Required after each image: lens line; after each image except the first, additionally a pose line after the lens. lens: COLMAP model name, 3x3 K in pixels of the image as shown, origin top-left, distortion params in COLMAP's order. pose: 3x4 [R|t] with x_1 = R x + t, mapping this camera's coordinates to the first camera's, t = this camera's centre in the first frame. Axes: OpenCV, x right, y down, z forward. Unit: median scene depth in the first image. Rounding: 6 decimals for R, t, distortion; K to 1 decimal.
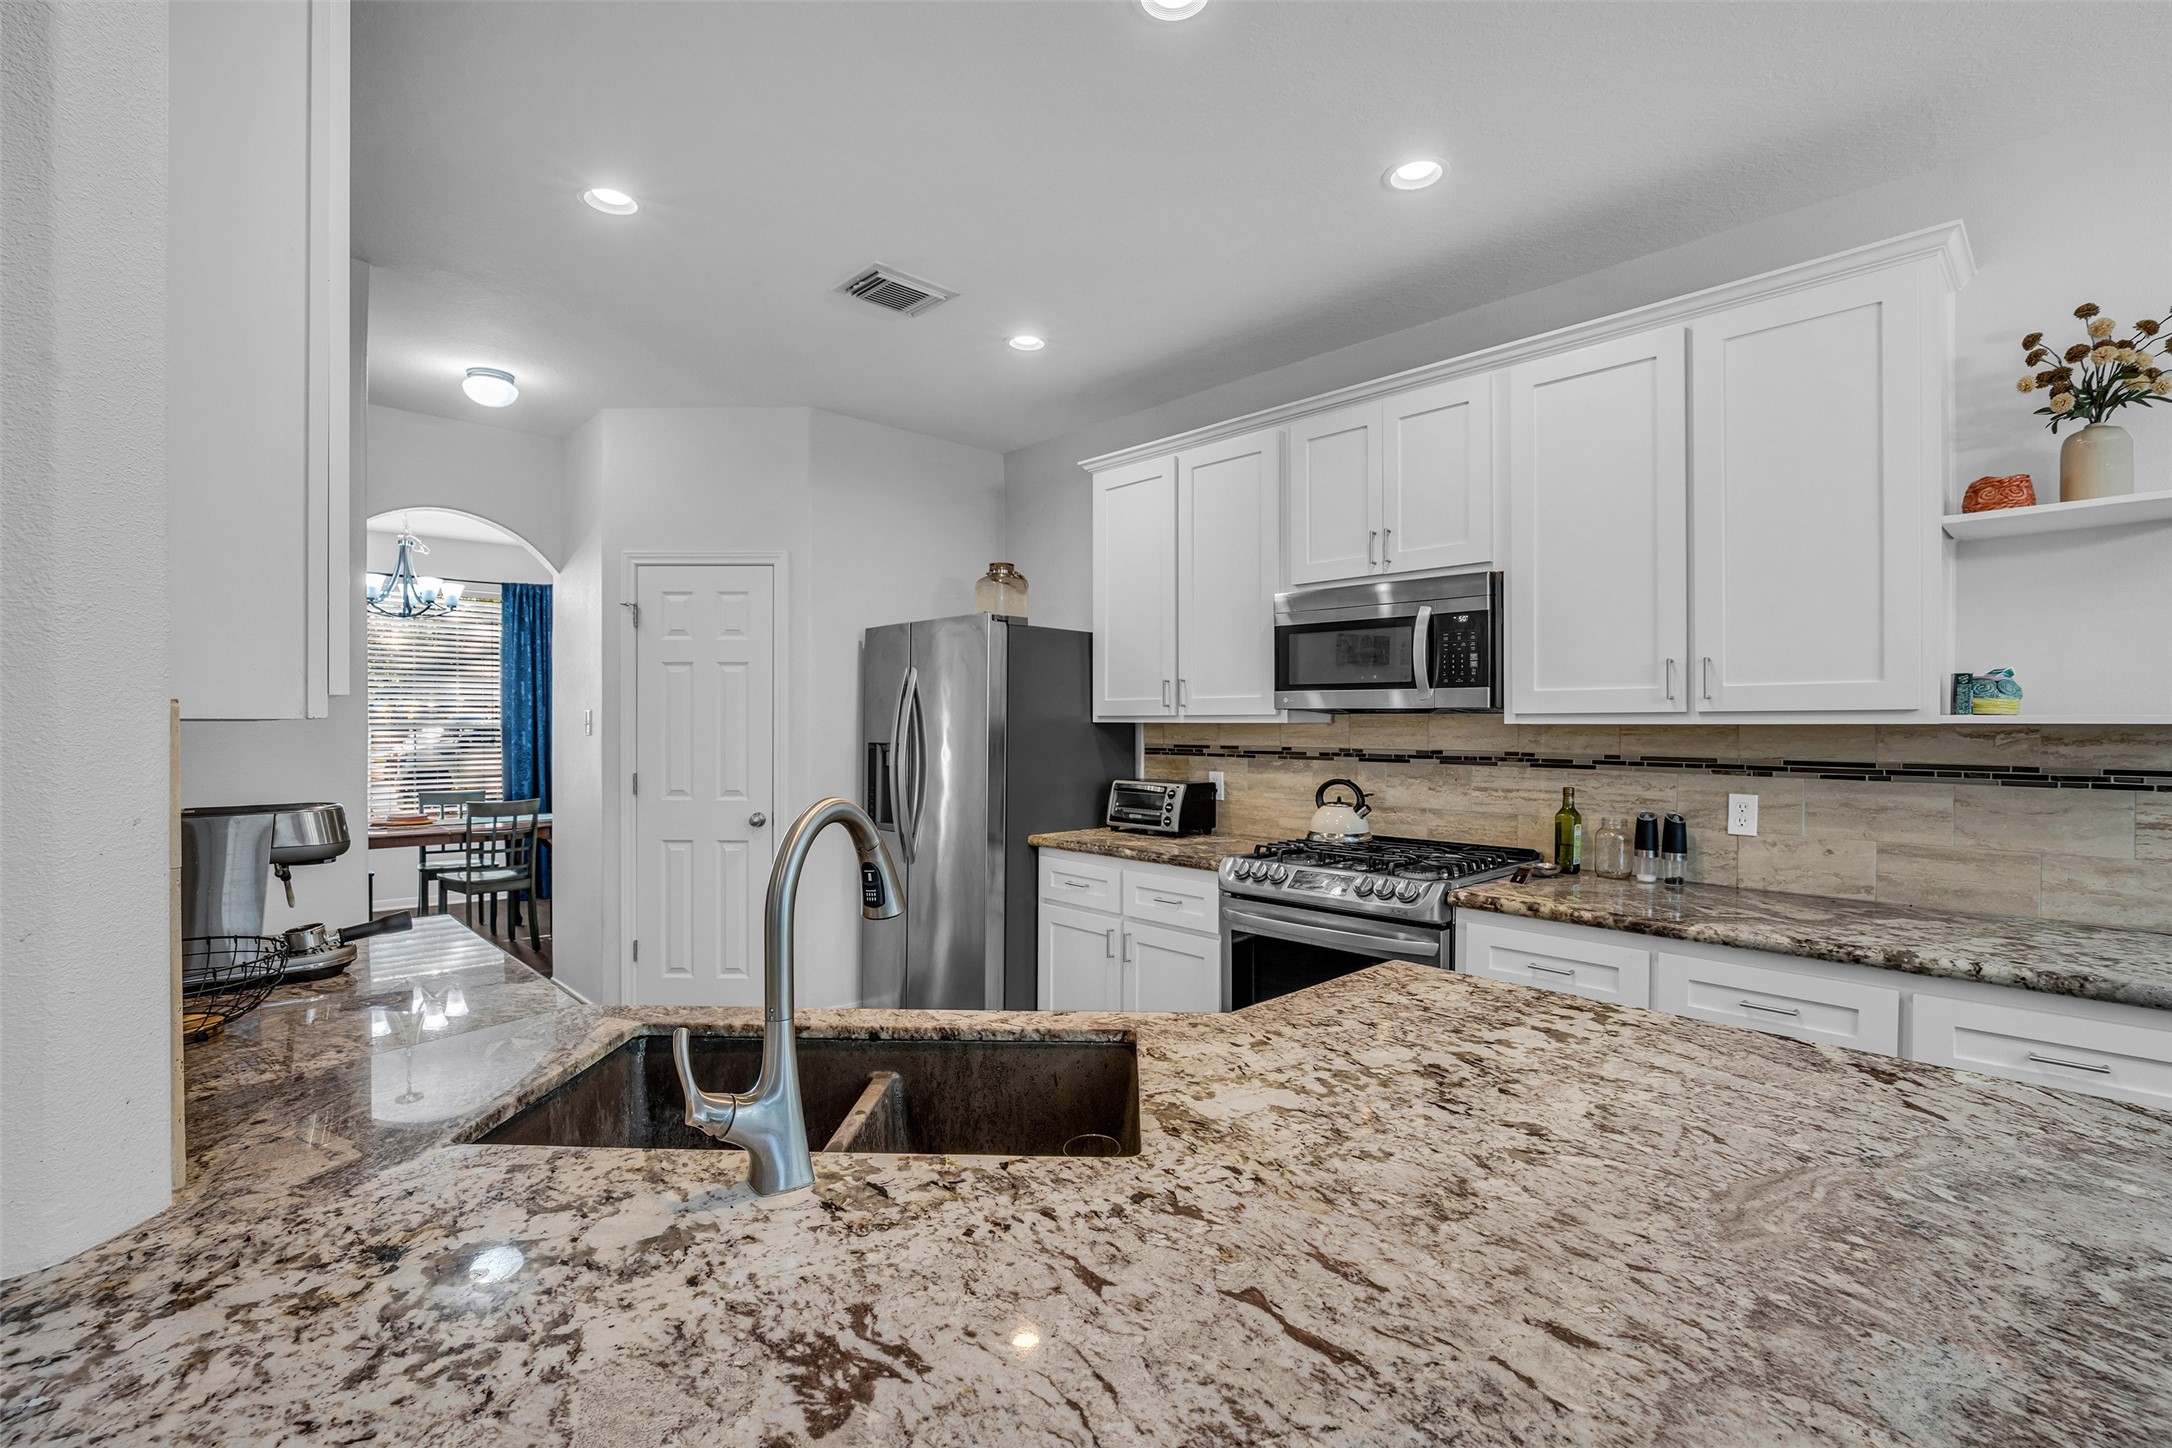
lens RADIAL K [[985.8, 0, 1086.2], [0, 985.8, 724.6], [0, 0, 1]] dist [-0.020409, 0.004691]
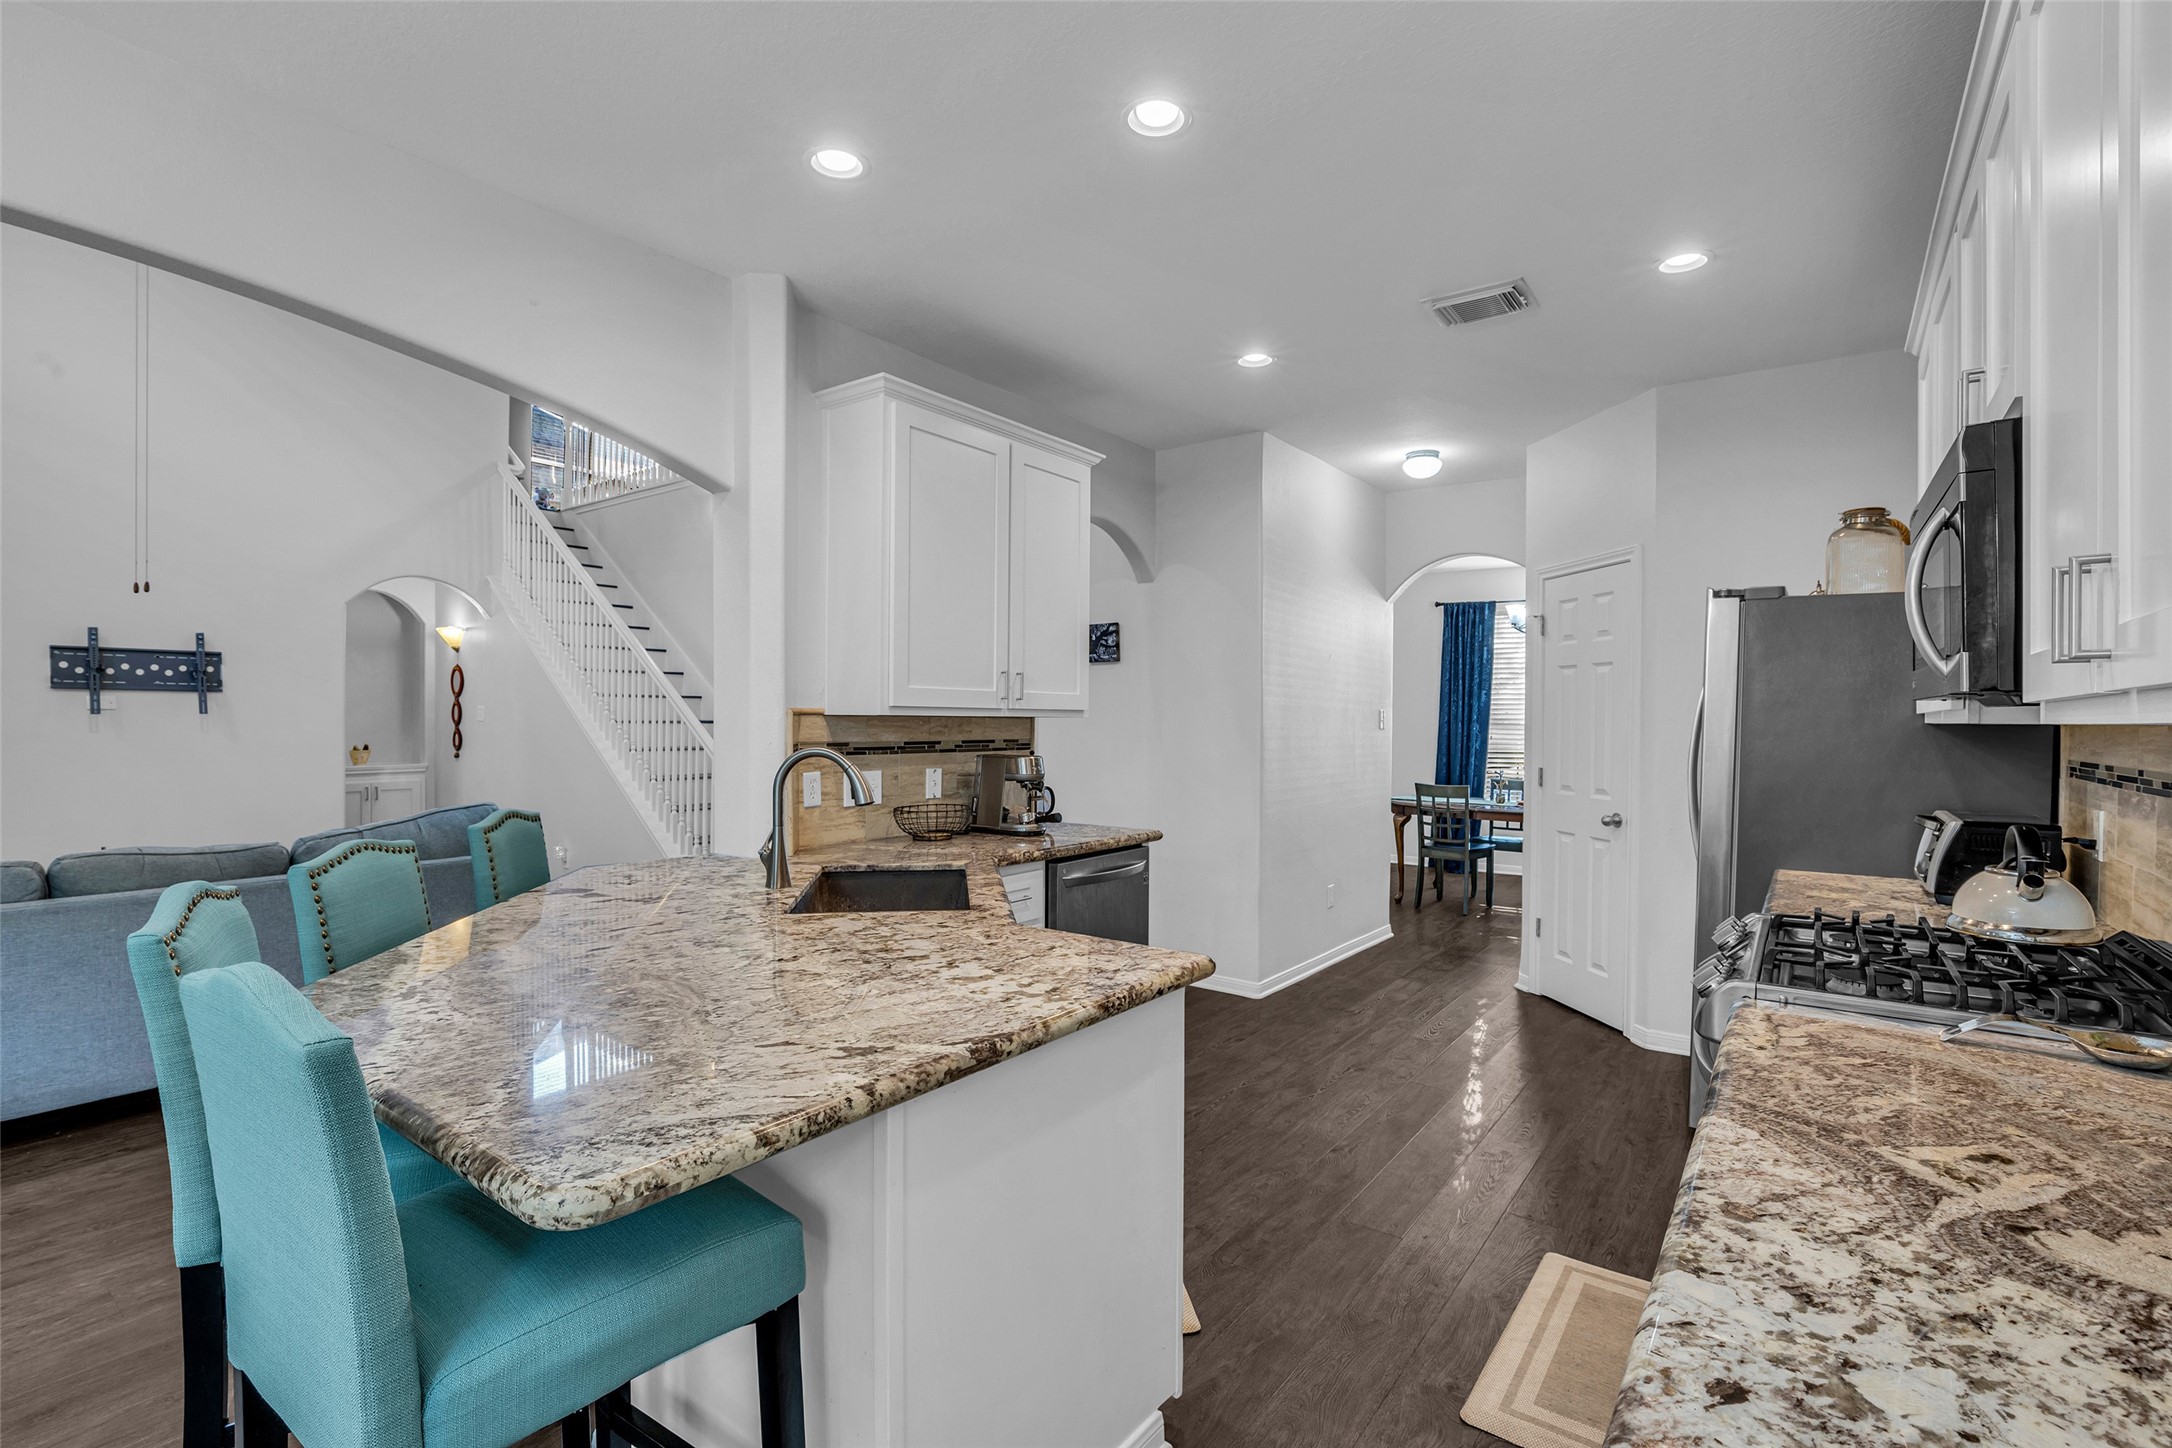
lens RADIAL K [[985.8, 0, 1088.1], [0, 985.8, 725.0], [0, 0, 1]] dist [-0.020409, 0.004691]
pose [[0.170823, 0.005788, -0.985285, 0.819562], [-0.009598, 0.999945, 0.004211, 0.002400], [0.985255, 0.008737, 0.170870, 0.457685]]
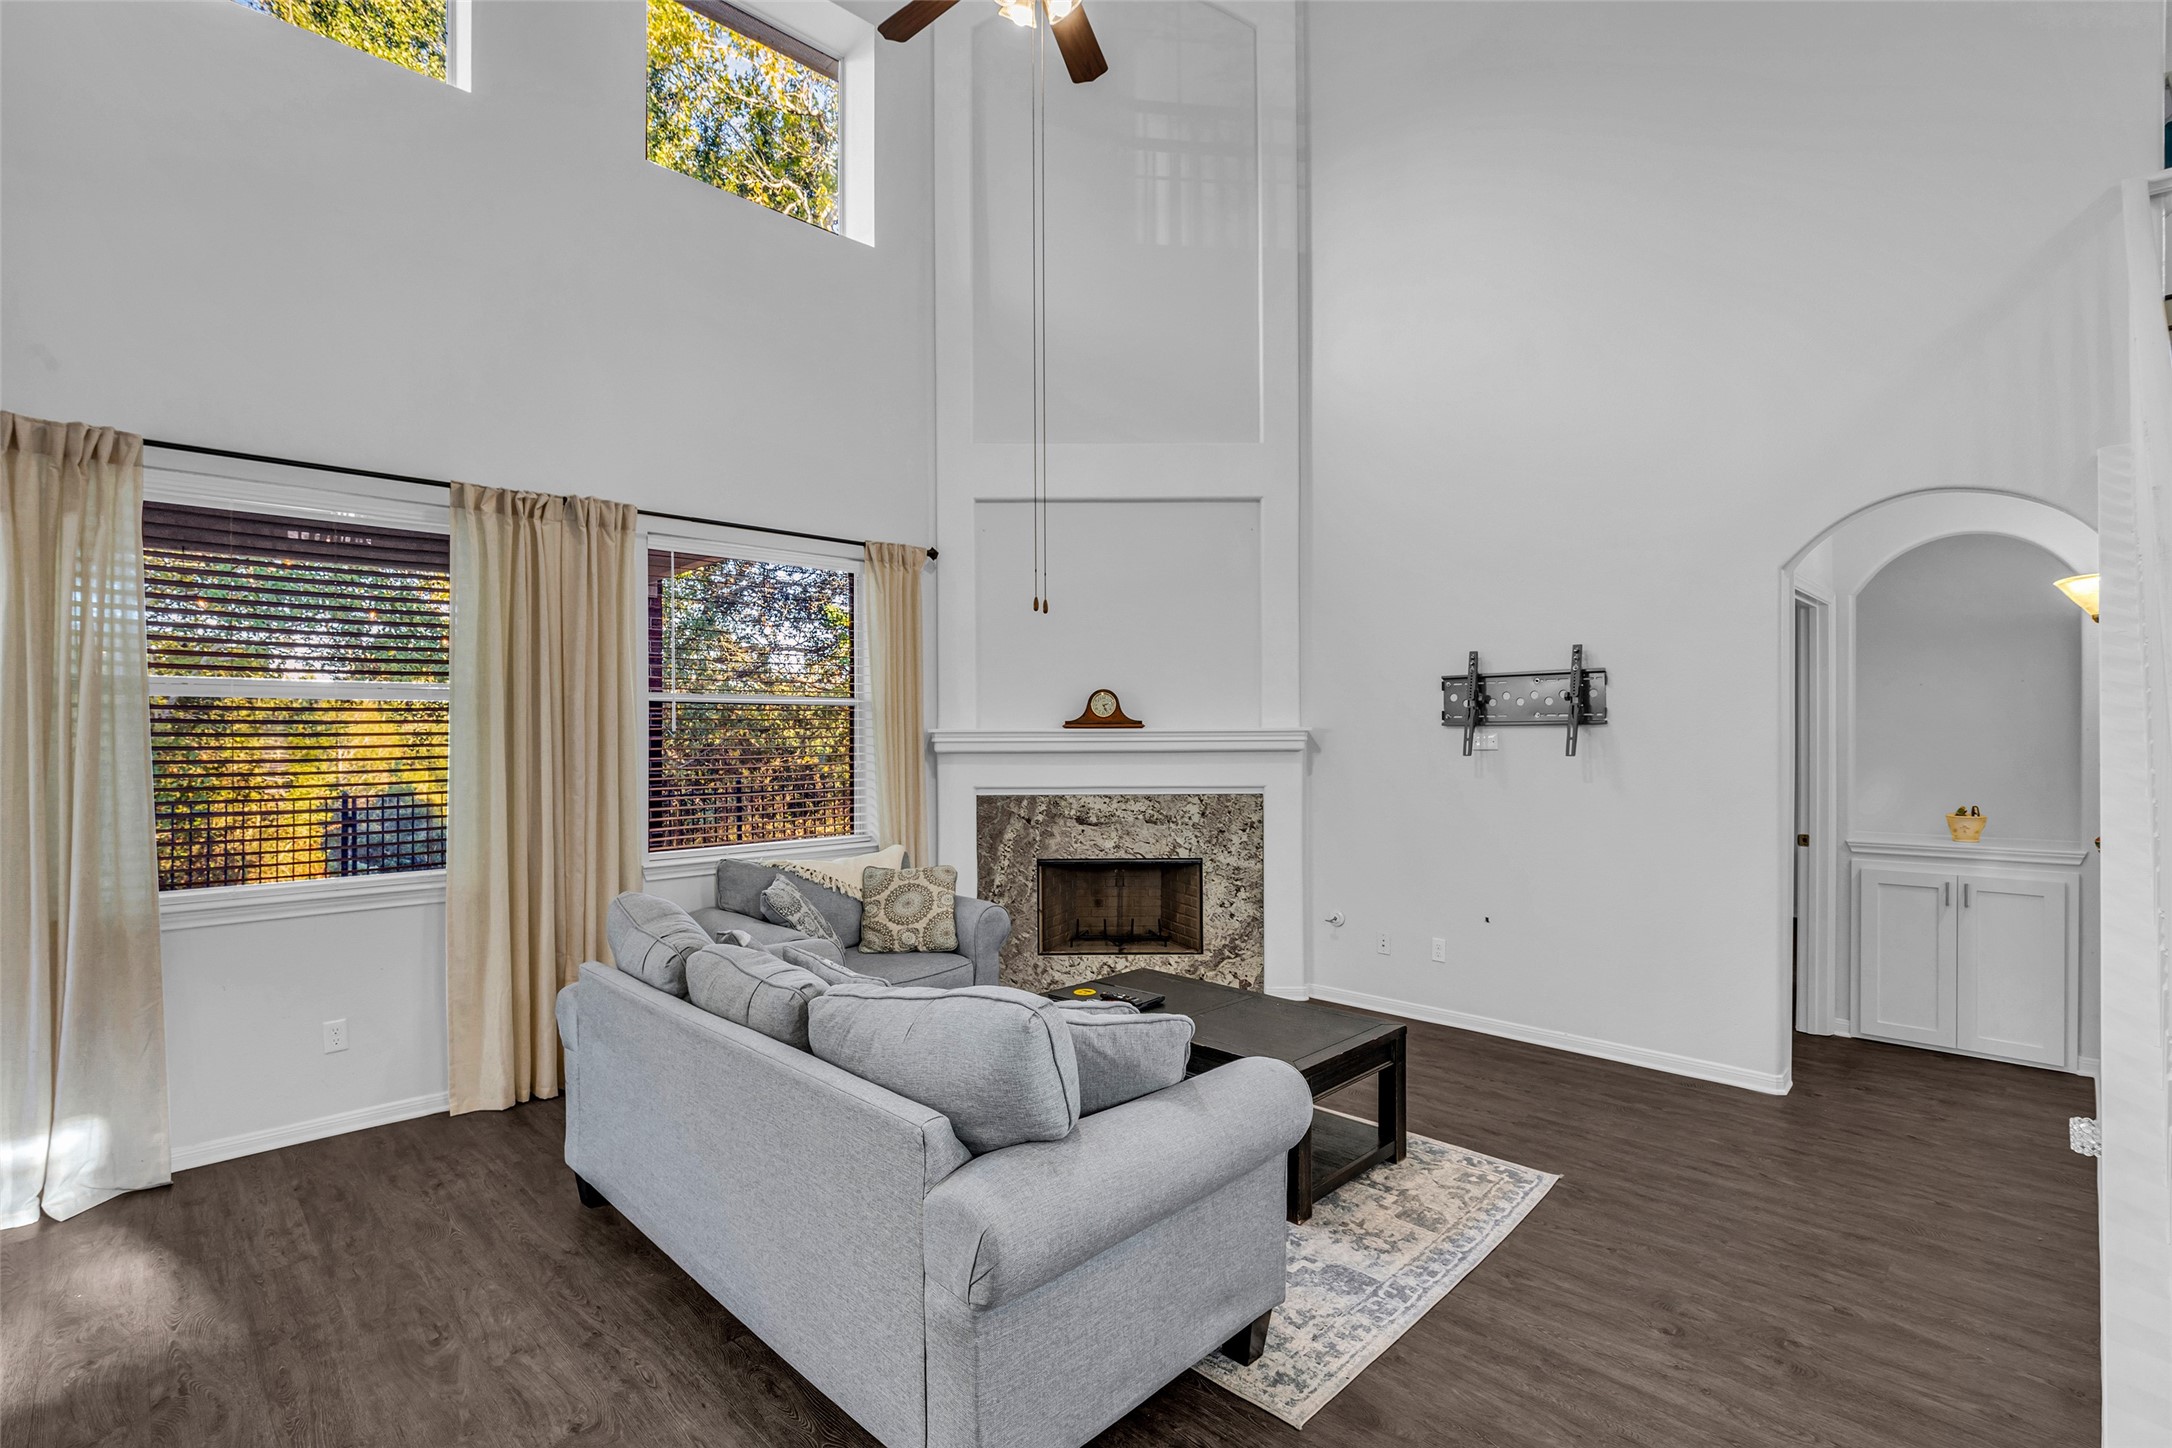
lens RADIAL K [[985.8, 0, 1103.0], [0, 985.8, 725.3], [0, 0, 1]] dist [-0.020409, 0.004691]
pose [[-0.999764, 0.002385, -0.021583, -0.782102], [0.002191, 0.999957, 0.008995, -0.057066], [0.021603, 0.008946, -0.999727, 0.456251]]
